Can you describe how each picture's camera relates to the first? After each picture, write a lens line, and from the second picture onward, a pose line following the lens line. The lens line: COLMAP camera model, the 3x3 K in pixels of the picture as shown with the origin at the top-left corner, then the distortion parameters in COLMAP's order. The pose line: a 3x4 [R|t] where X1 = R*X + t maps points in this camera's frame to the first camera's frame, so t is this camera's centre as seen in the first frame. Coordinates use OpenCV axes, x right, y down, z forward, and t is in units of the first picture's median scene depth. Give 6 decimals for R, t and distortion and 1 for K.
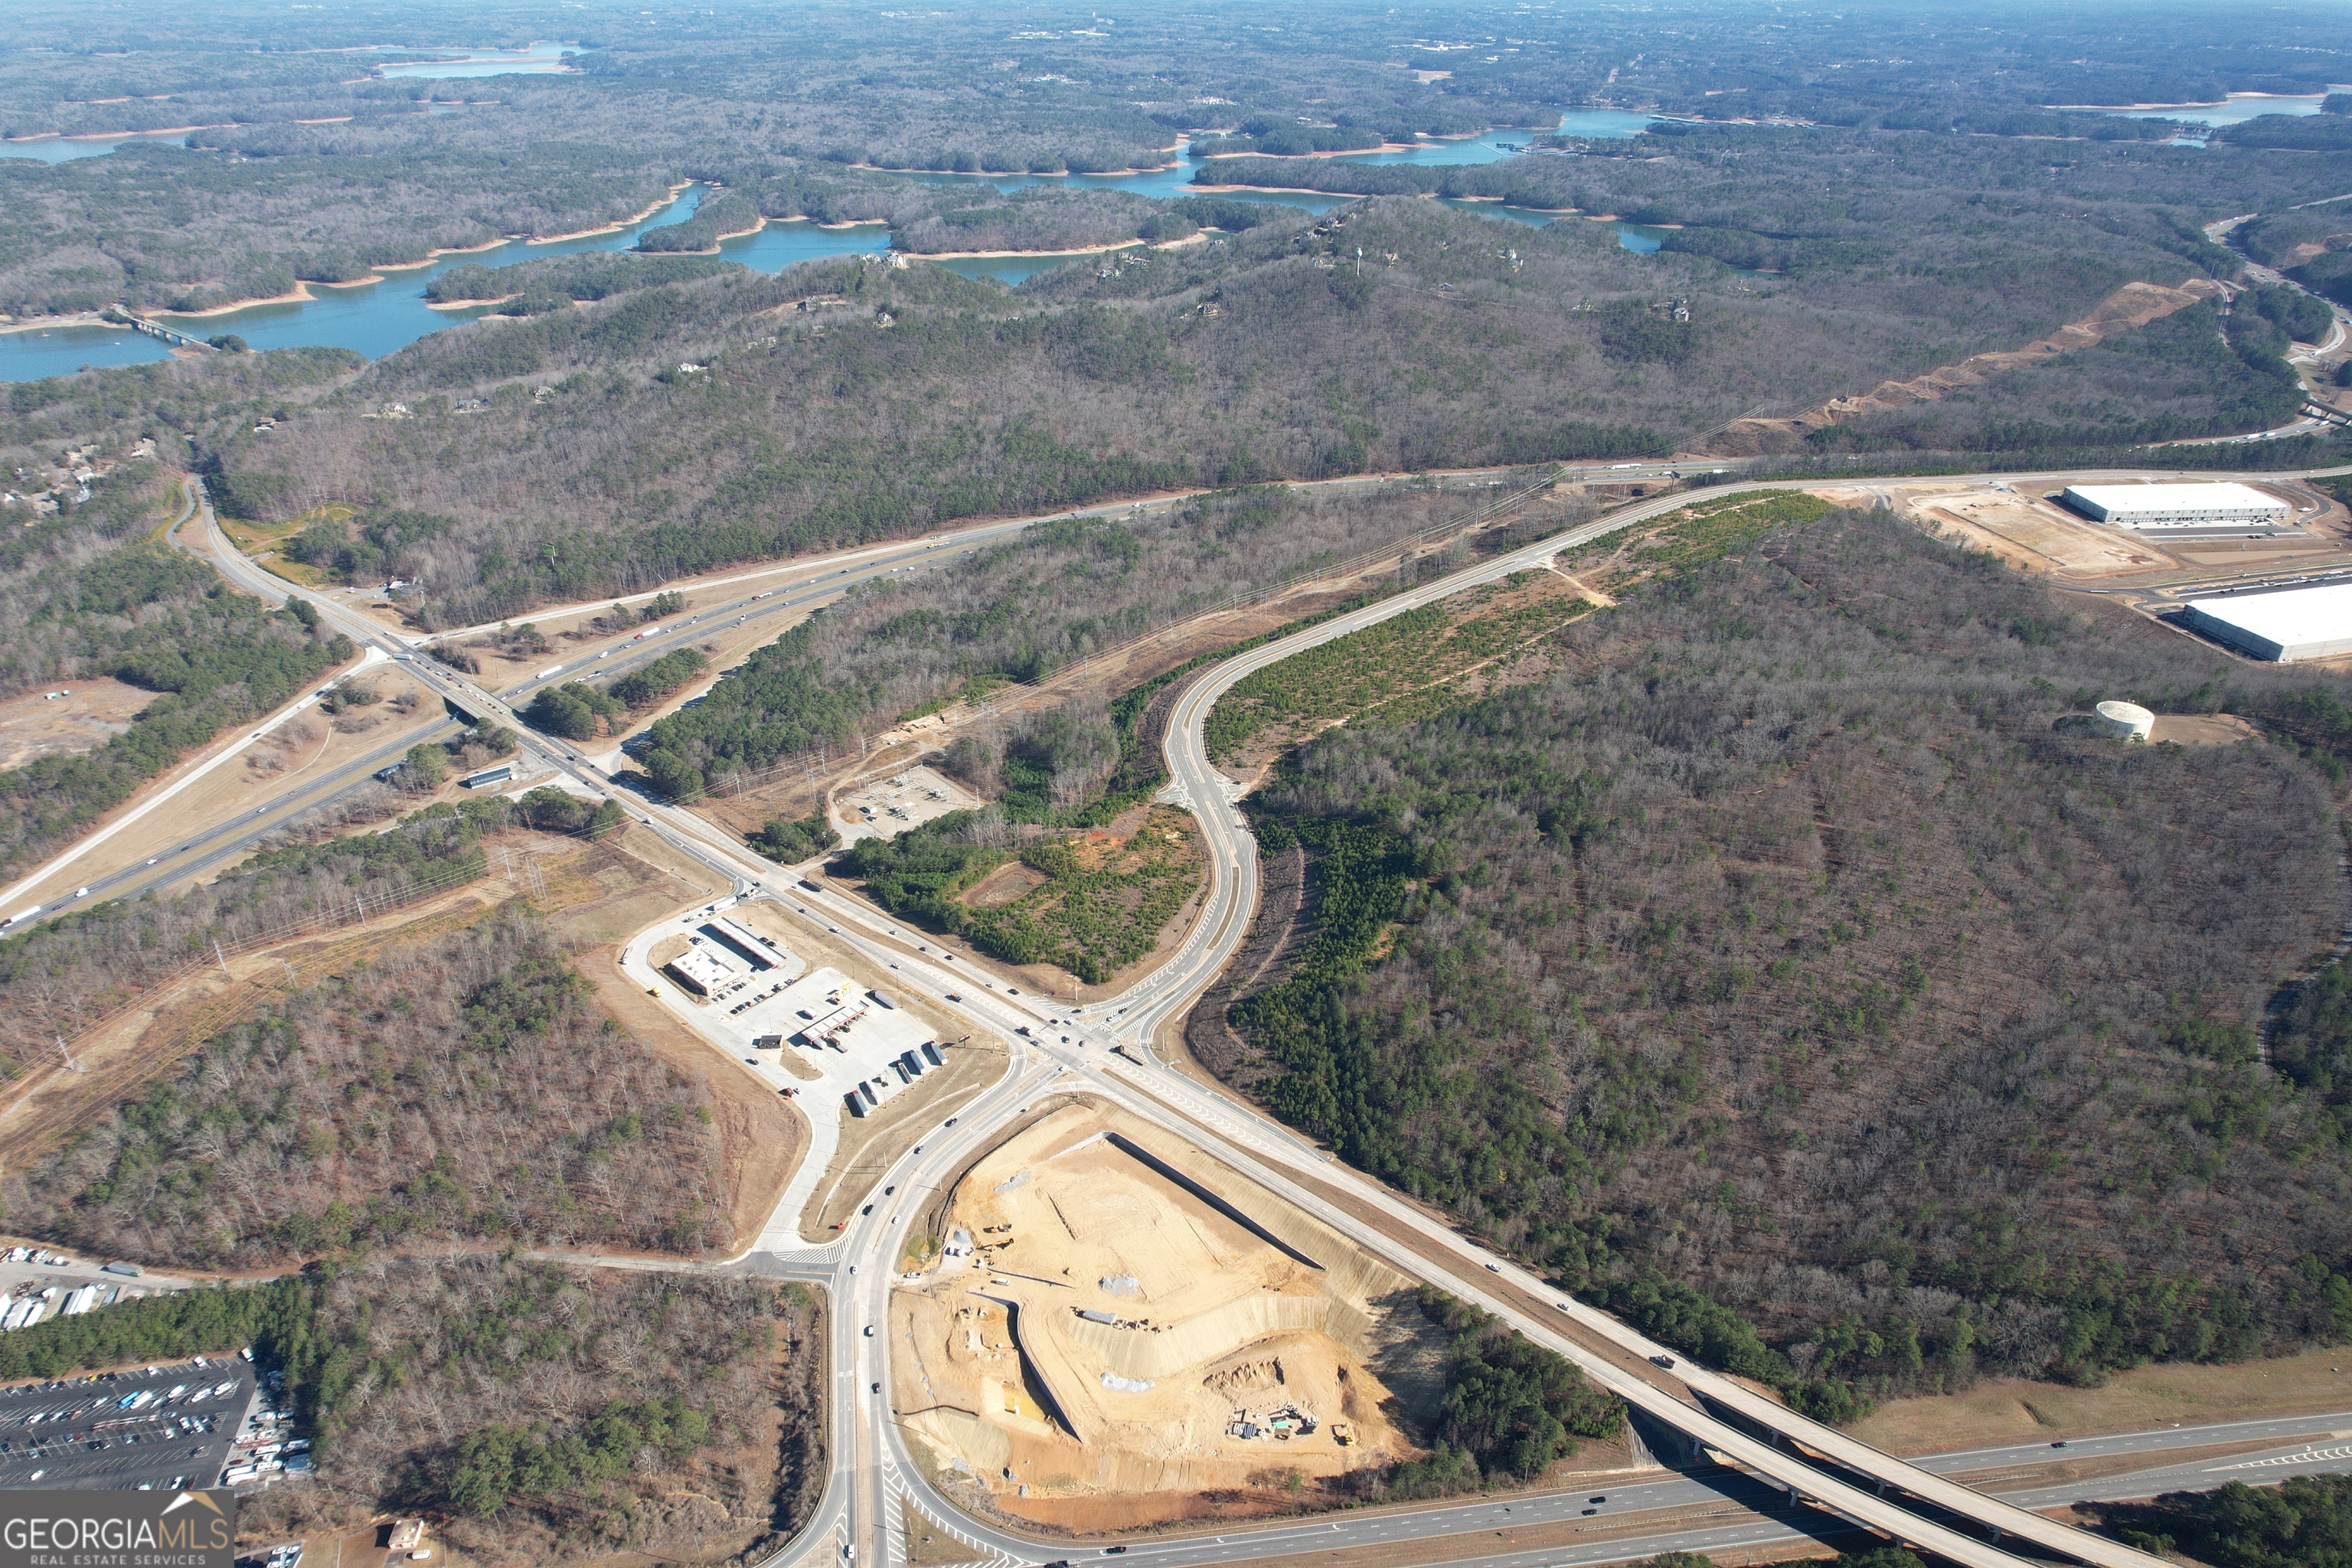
lens RADIAL K [[1501.0, 0, 1176.0], [0, 1501.0, 784.0], [0, 0, 1]] dist [-0.078691, 0.069960]
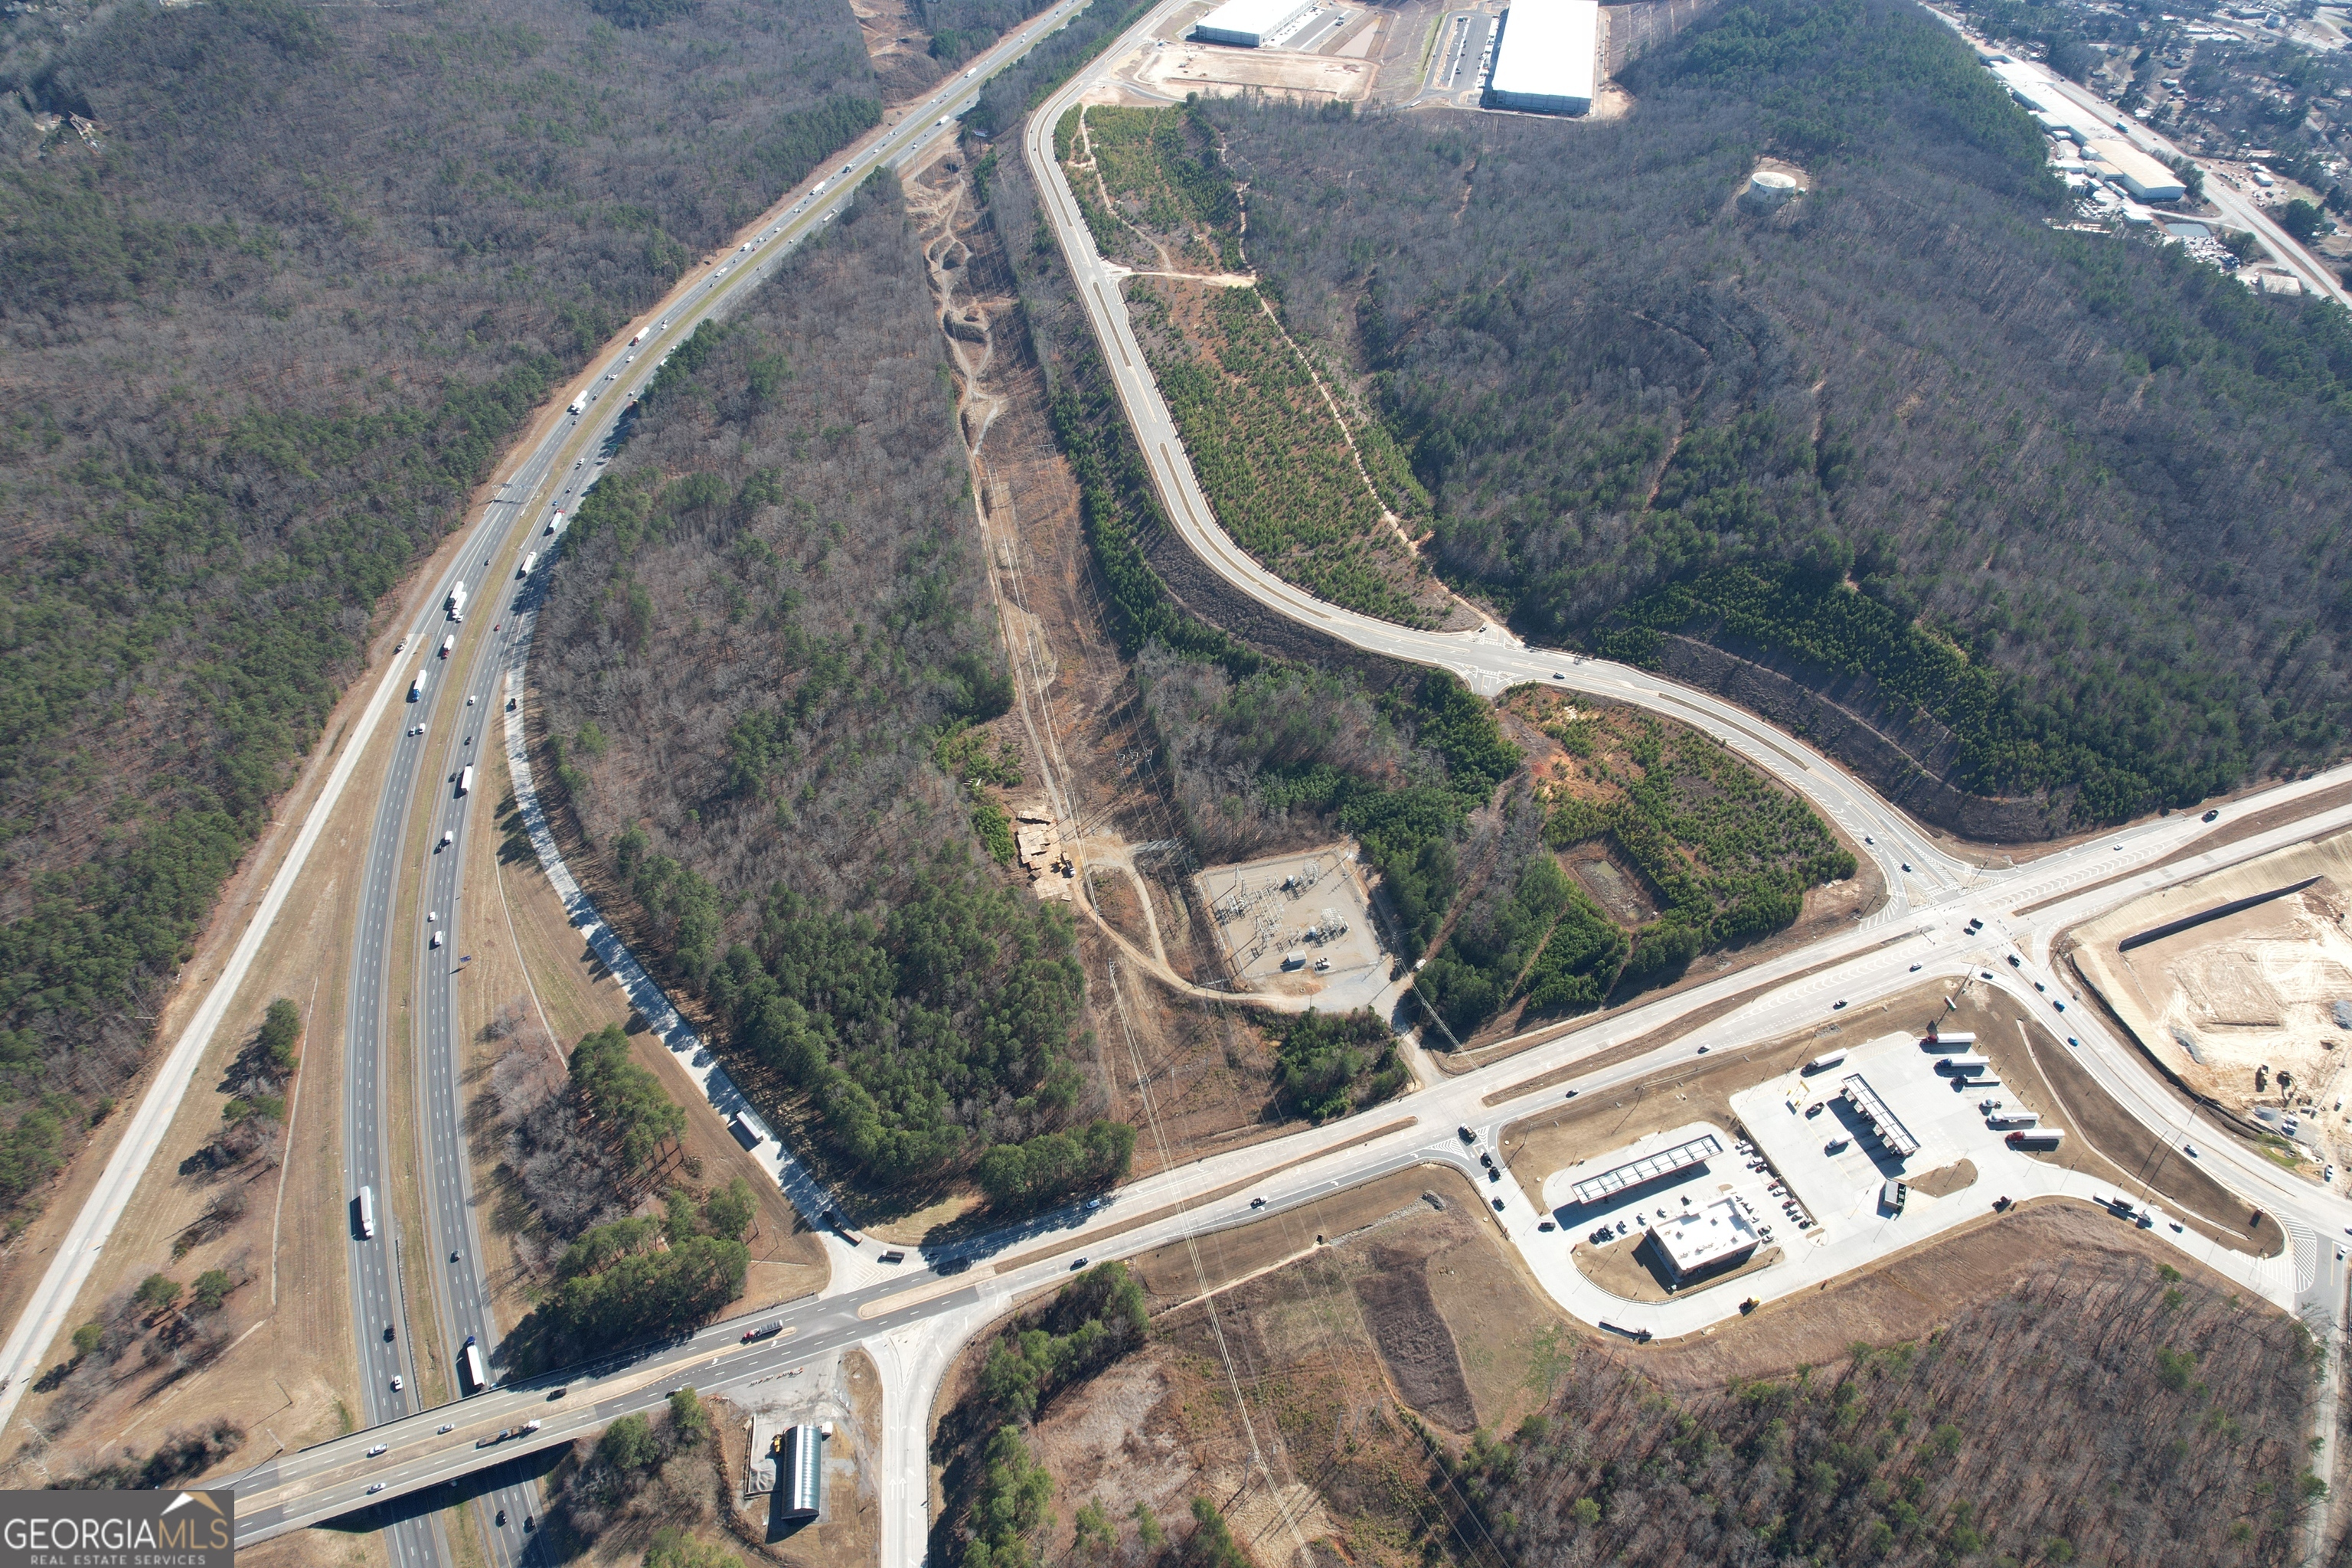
lens RADIAL K [[1501.0, 0, 1176.0], [0, 1501.0, 784.0], [0, 0, 1]] dist [-0.078691, 0.069960]
pose [[0.466431, -0.595840, 0.653771, -0.518273], [0.420417, 0.799608, 0.428809, -0.295019], [-0.778262, 0.074846, 0.623463, 0.527714]]
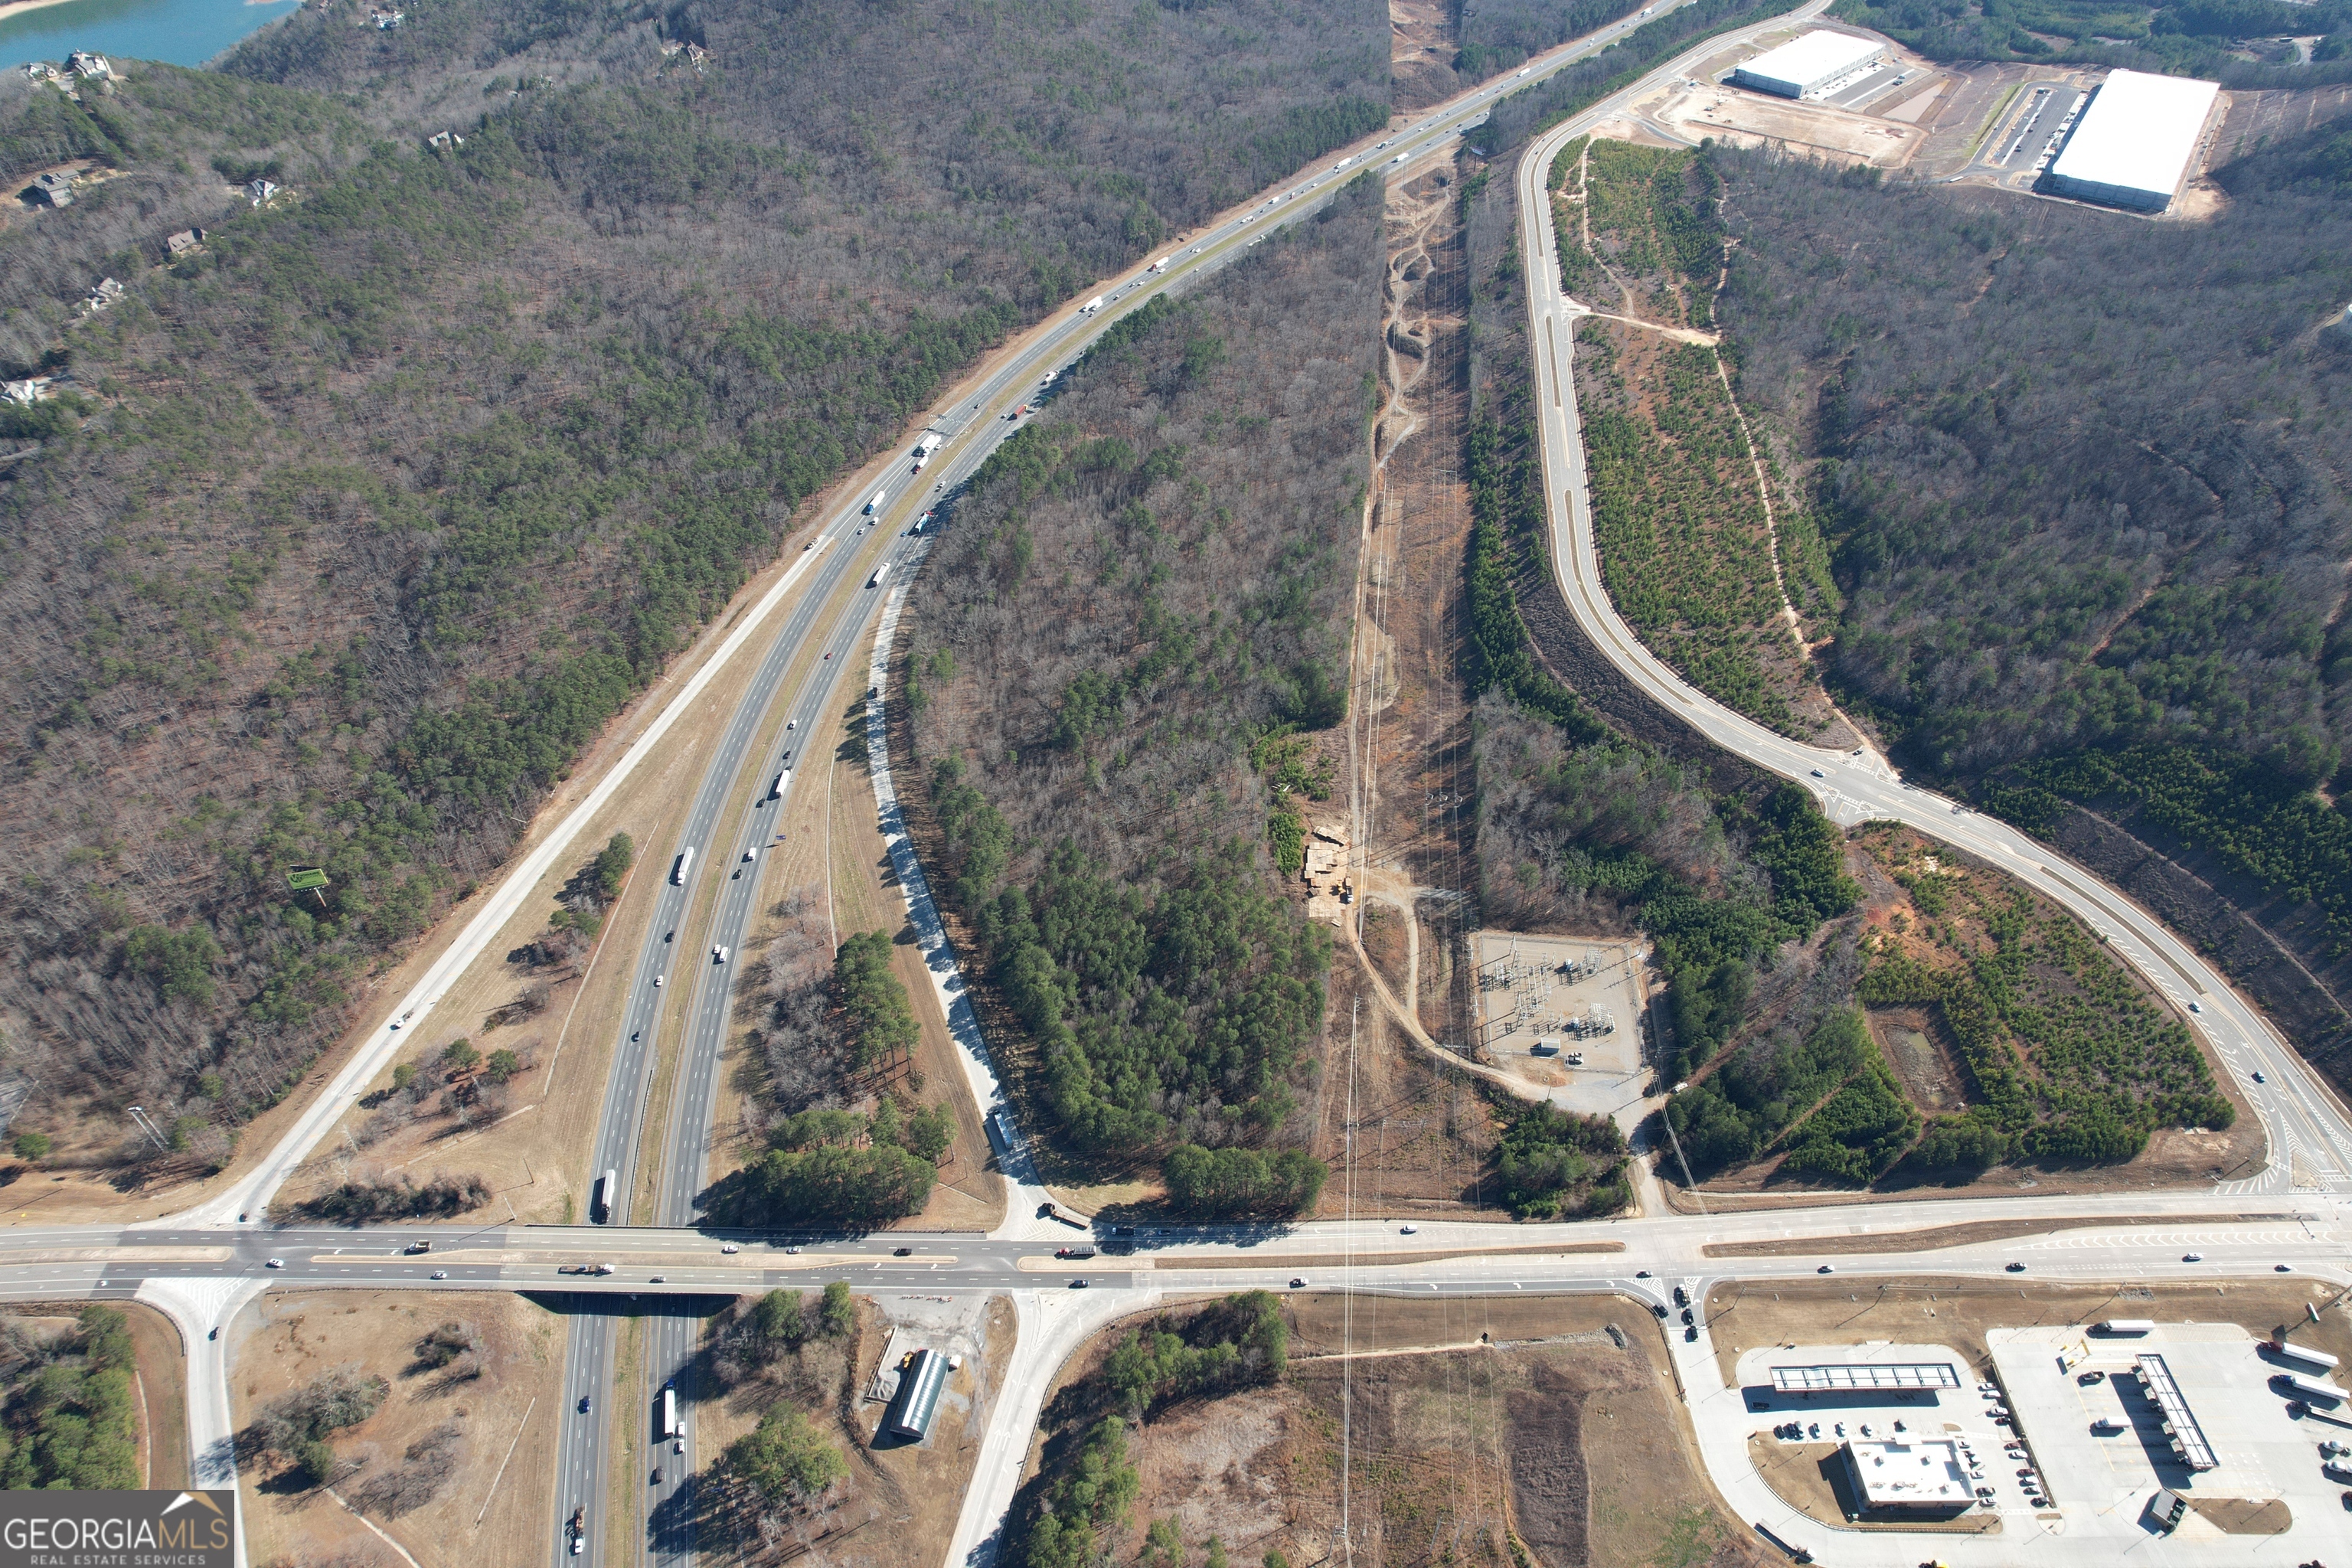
lens RADIAL K [[1501.0, 0, 1176.0], [0, 1501.0, 784.0], [0, 0, 1]] dist [-0.078691, 0.069960]
pose [[0.744228, -0.449367, 0.494159, -0.489291], [0.321401, 0.889491, 0.324819, -0.281354], [-0.585513, -0.082916, 0.806412, 0.504776]]
